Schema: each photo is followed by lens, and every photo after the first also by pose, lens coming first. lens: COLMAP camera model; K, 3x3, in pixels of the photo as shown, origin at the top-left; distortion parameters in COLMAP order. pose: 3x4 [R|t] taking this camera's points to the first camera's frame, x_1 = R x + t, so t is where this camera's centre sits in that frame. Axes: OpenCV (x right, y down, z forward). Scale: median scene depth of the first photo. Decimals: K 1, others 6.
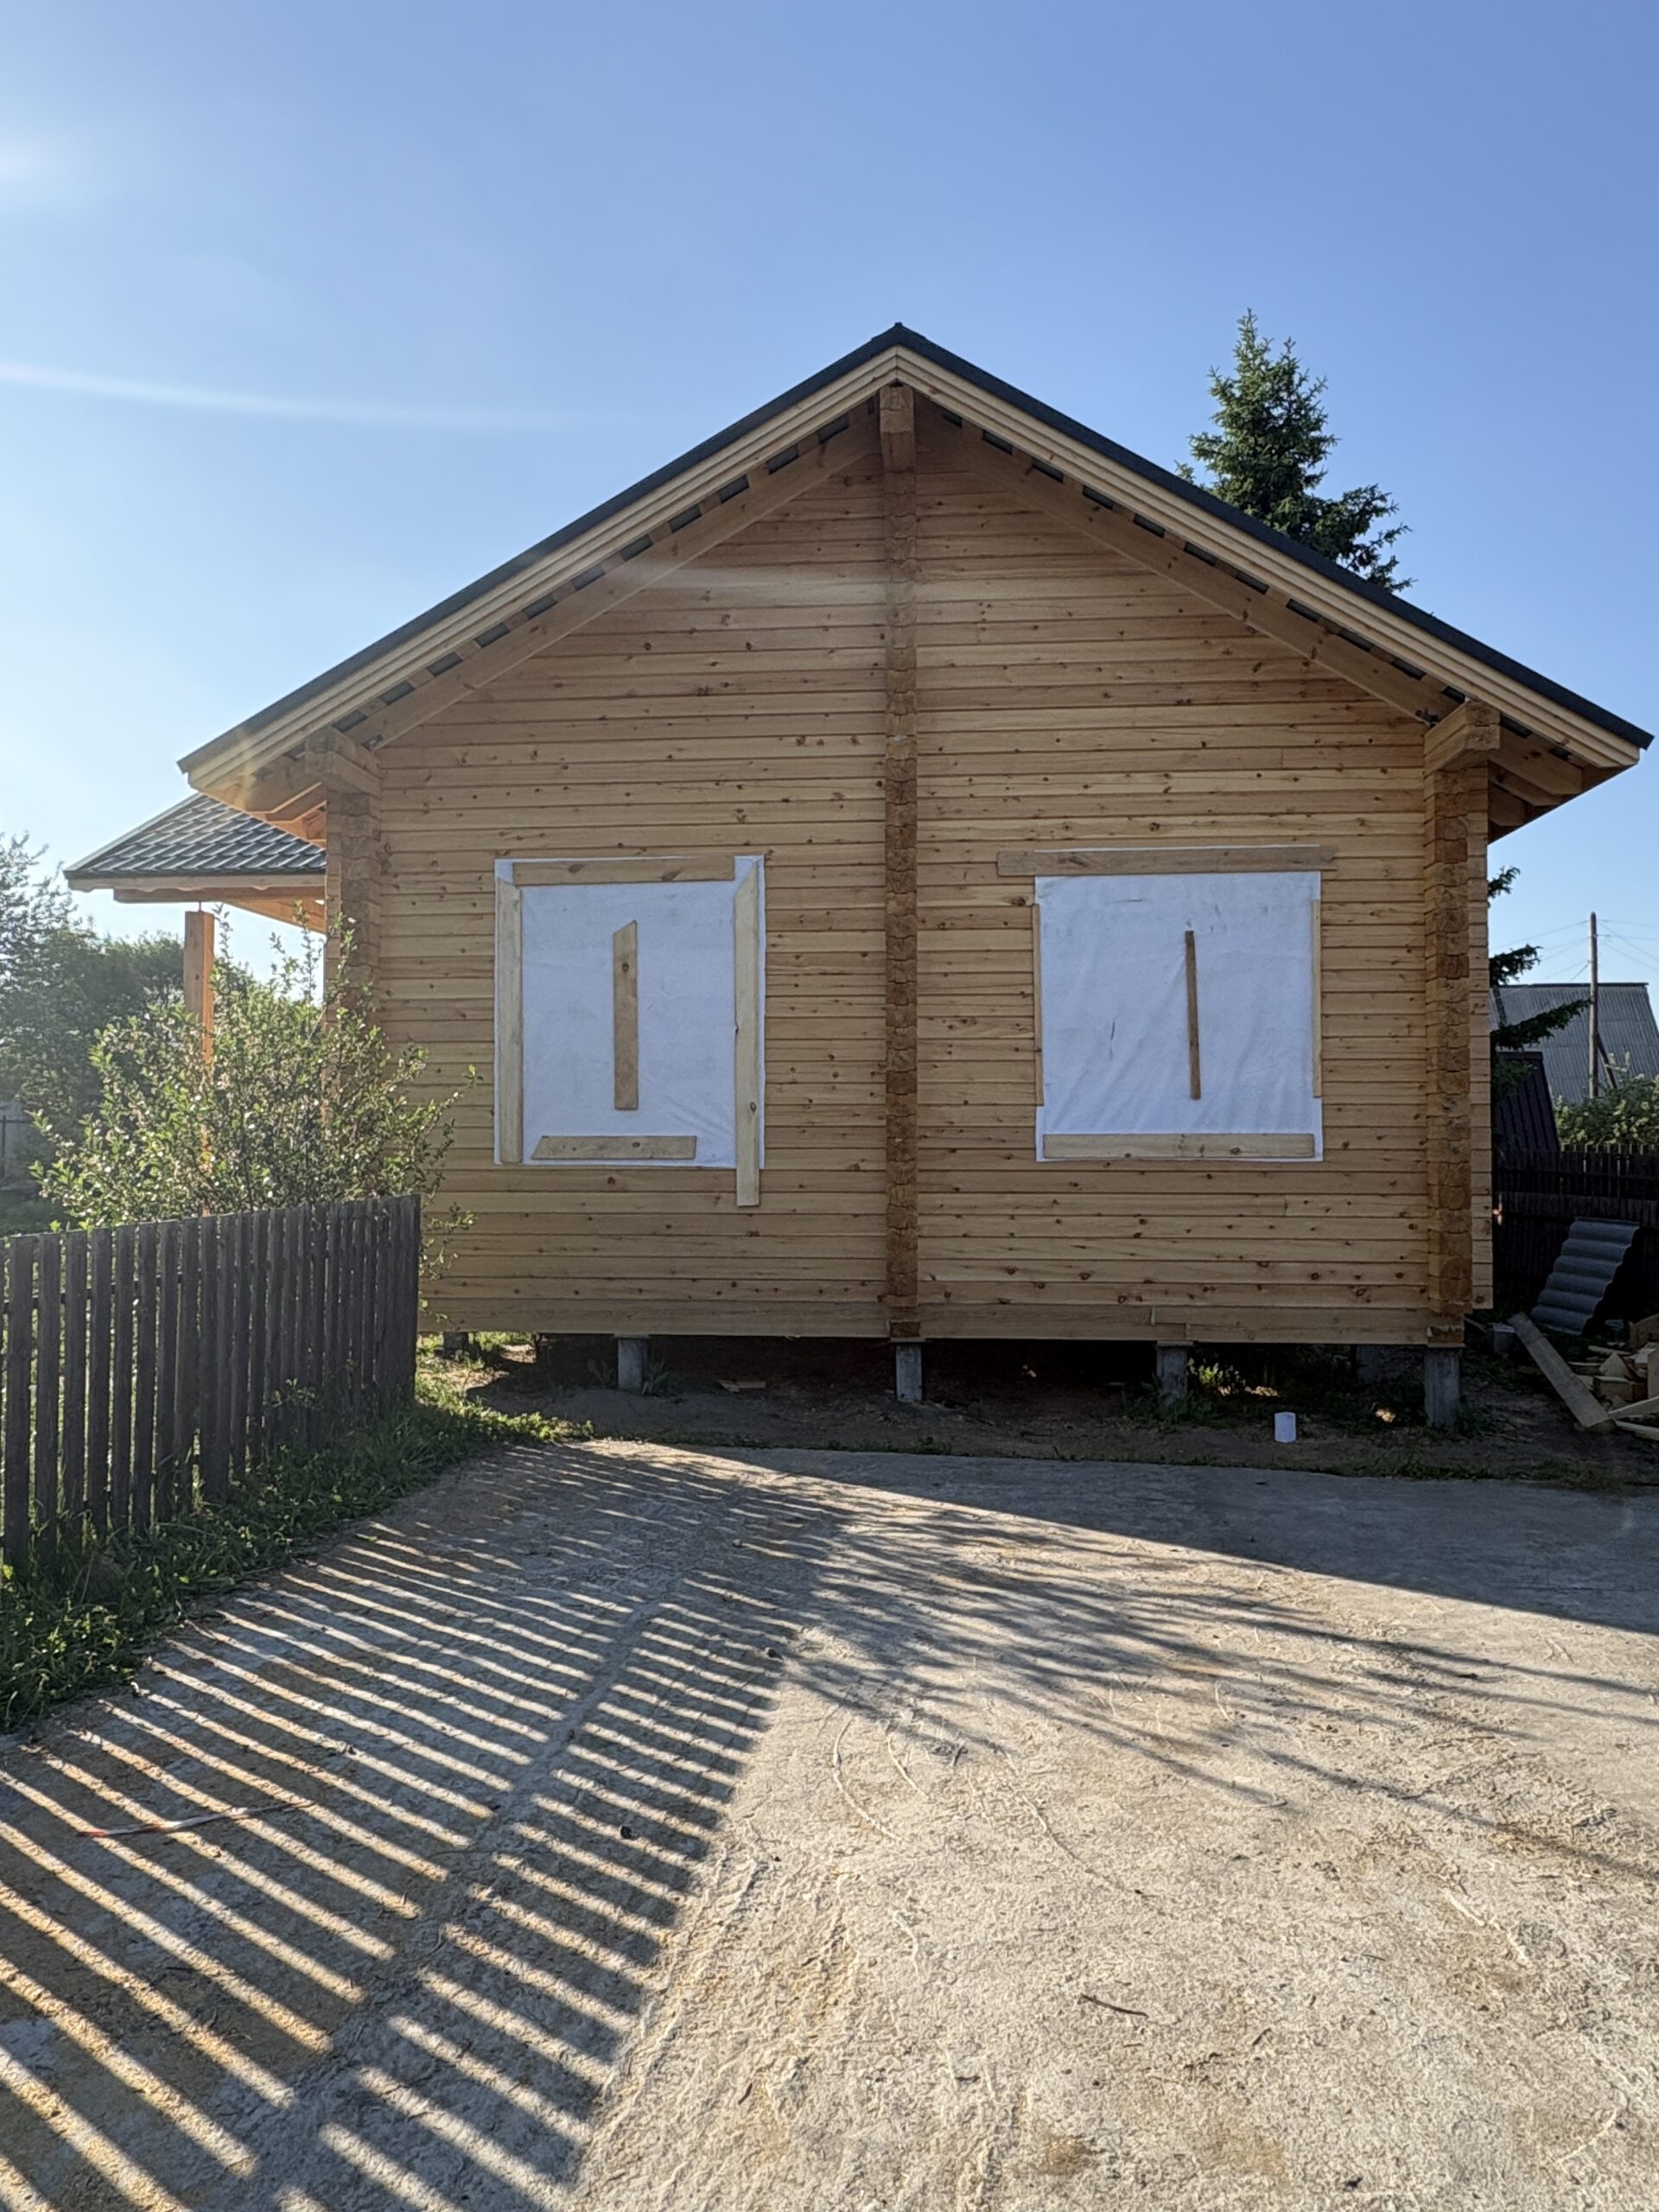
lens RADIAL K [[1459.7, 0, 838.1], [0, 1459.7, 1108.5], [0, 0, 1]] dist [-0.025030, -0.000418]
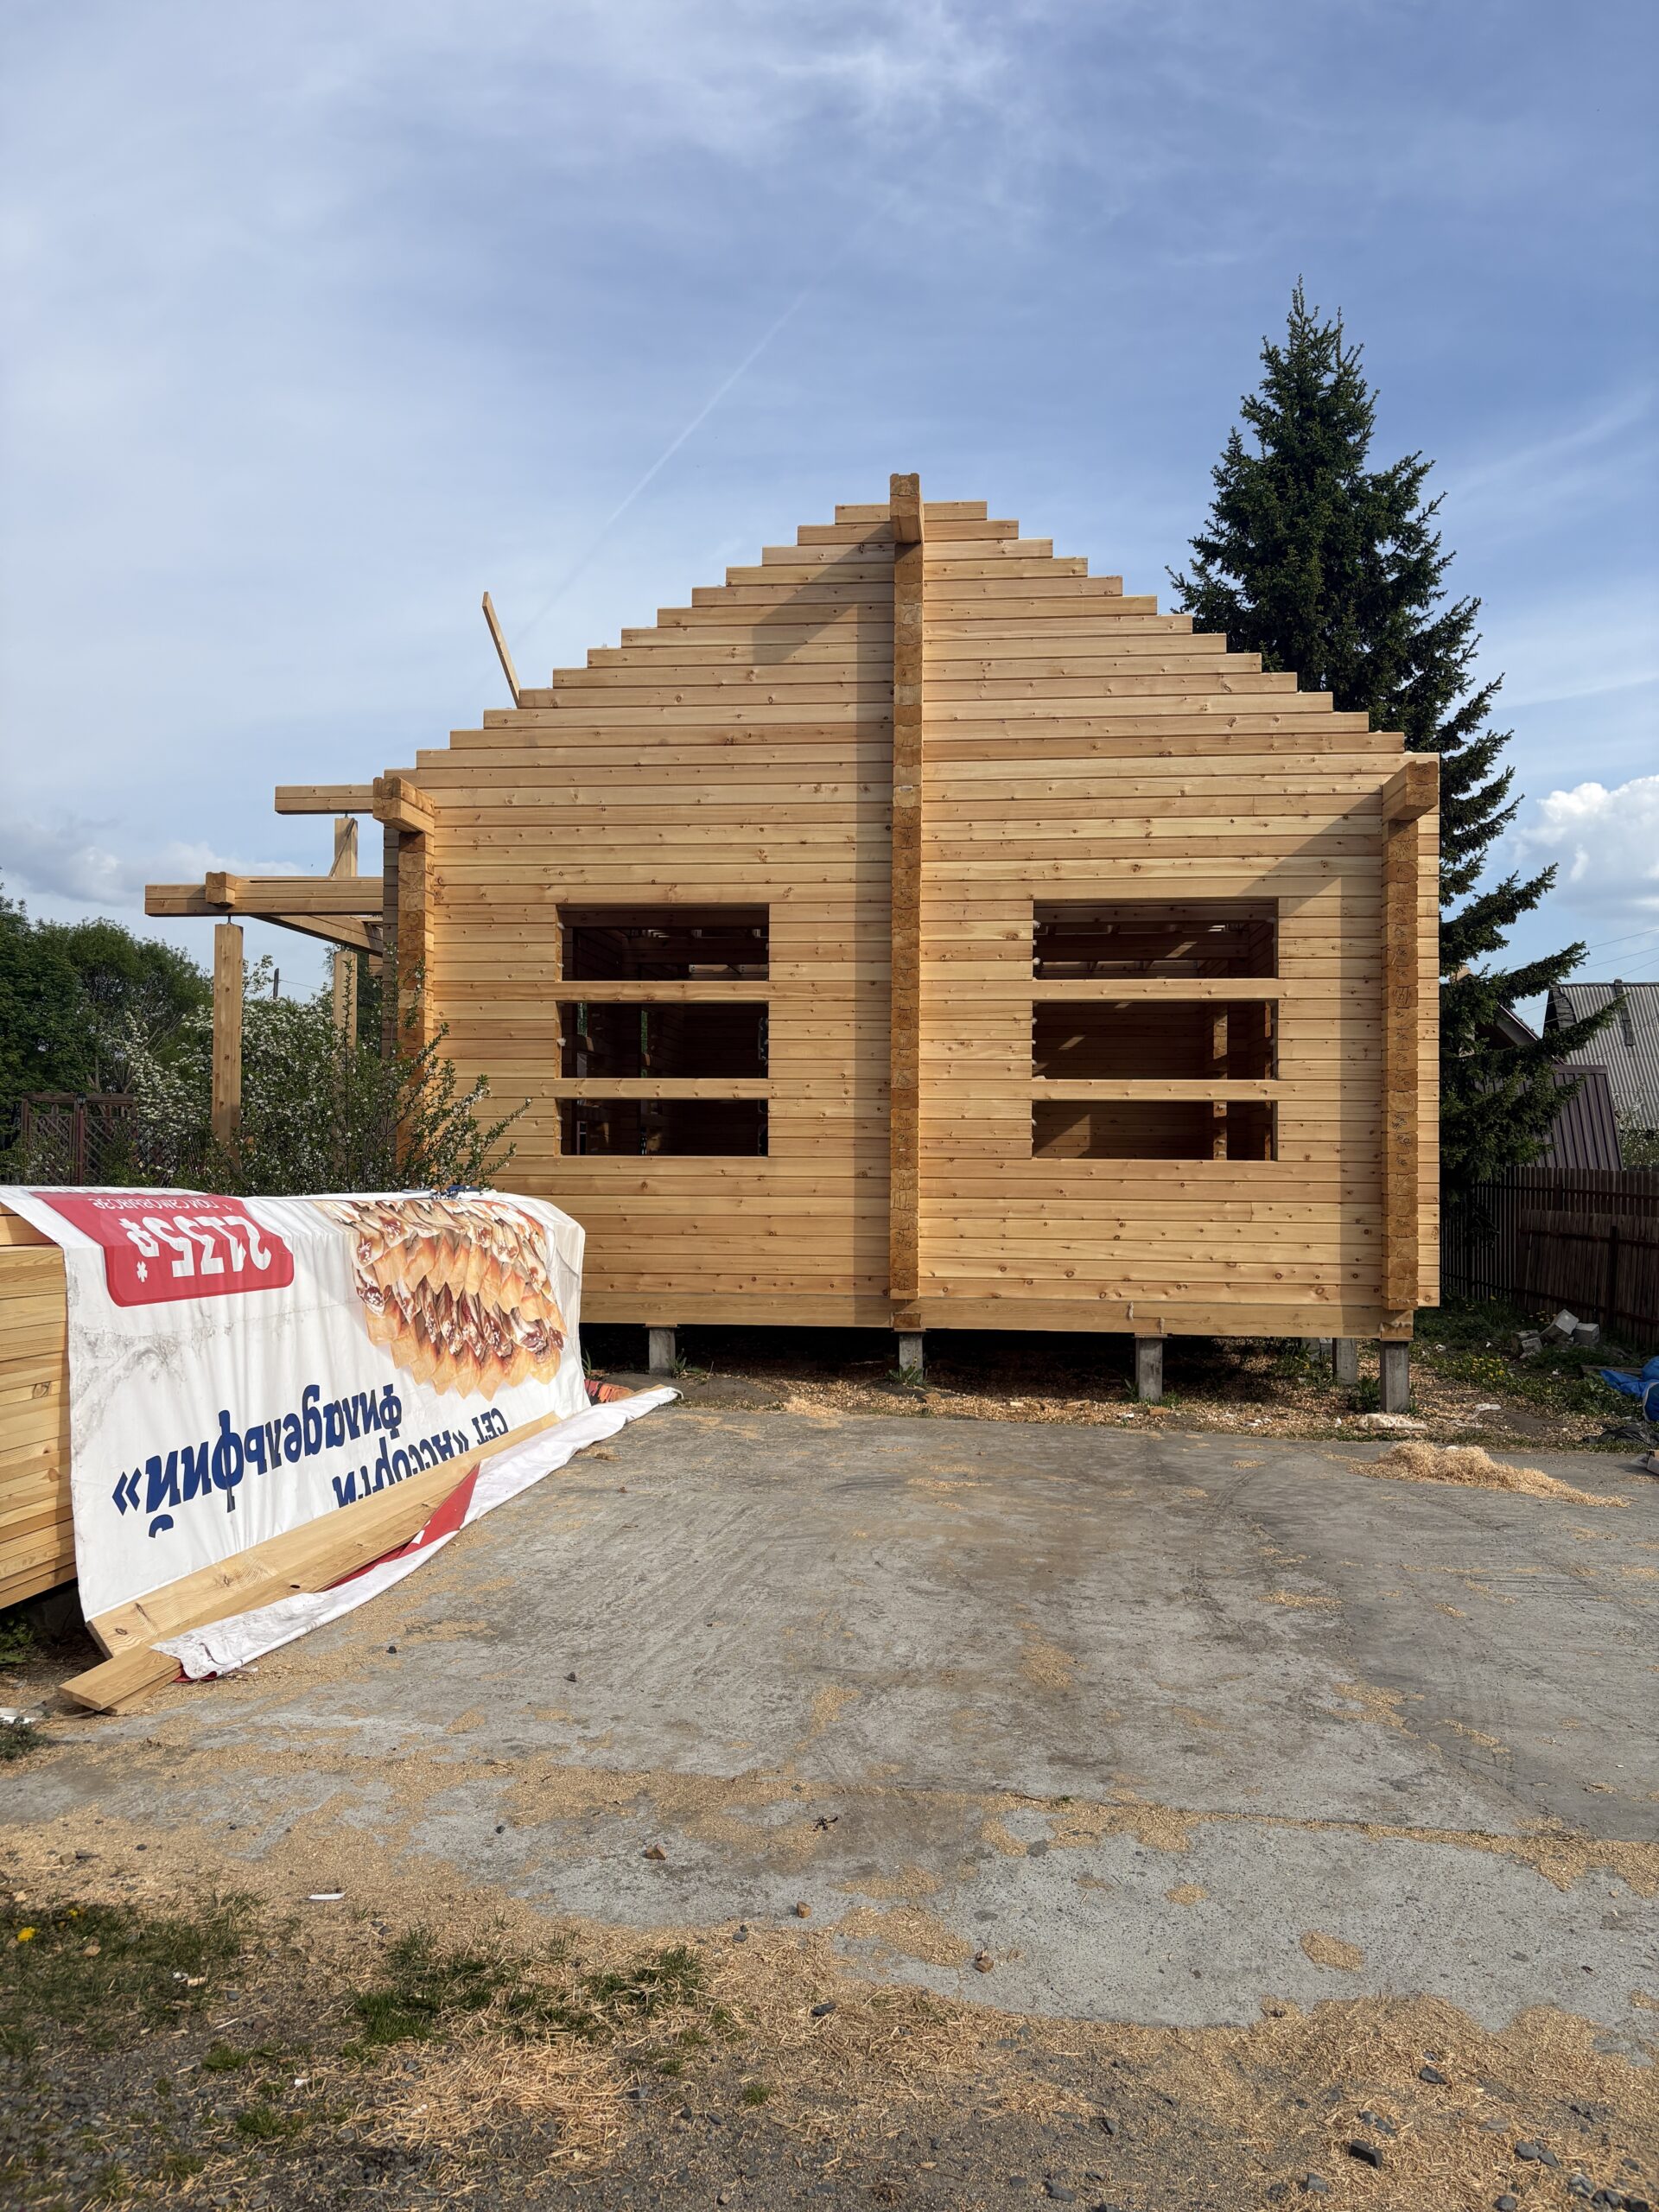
lens RADIAL K [[1676.9, 0, 824.6], [0, 1676.9, 1122.3], [0, 0, 1]] dist [0.055895, 0.005048]
pose [[0.999785, 0.006189, -0.019797, 0.007462], [-0.006154, 0.999979, 0.001848, -0.001508], [0.019808, -0.001726, 0.999802, -0.281986]]
